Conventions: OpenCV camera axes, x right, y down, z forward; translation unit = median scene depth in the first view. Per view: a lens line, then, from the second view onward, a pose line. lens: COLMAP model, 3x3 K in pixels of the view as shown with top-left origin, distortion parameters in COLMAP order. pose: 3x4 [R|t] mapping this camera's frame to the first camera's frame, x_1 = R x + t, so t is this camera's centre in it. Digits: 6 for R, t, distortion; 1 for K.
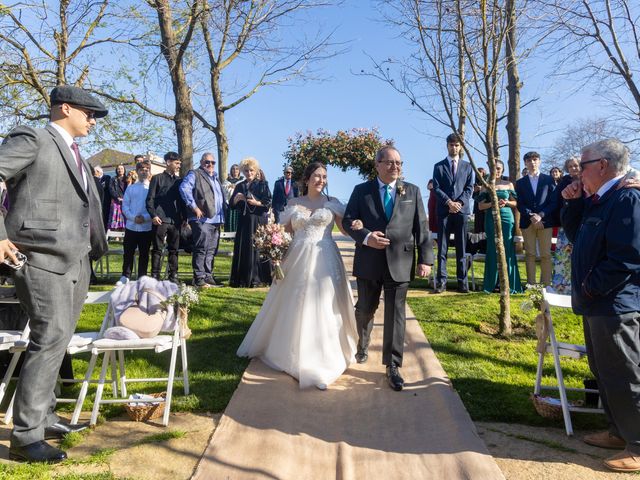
lens RADIAL K [[500.0, 0, 320.0], [0, 500.0, 240.0], [0, 0, 1]] dist [0.009630, 0.006386]
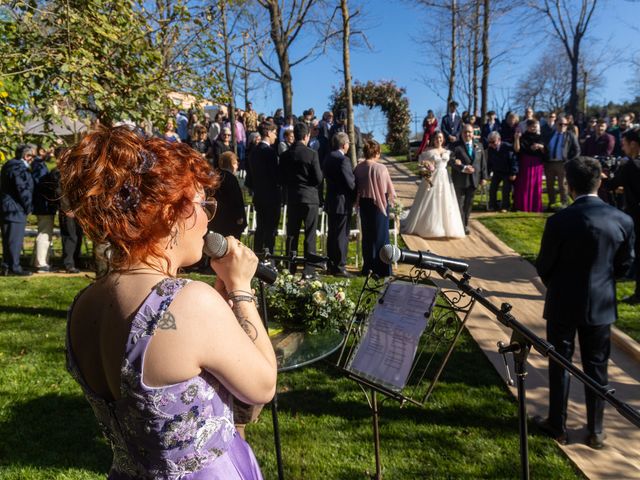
lens RADIAL K [[500.0, 0, 320.0], [0, 500.0, 240.0], [0, 0, 1]] dist [0.009630, 0.006386]
pose [[0.998928, -0.010665, 0.045053, -0.174200], [0.003492, 0.987690, 0.156383, 0.009642], [-0.046166, -0.156058, 0.986668, -0.499123]]
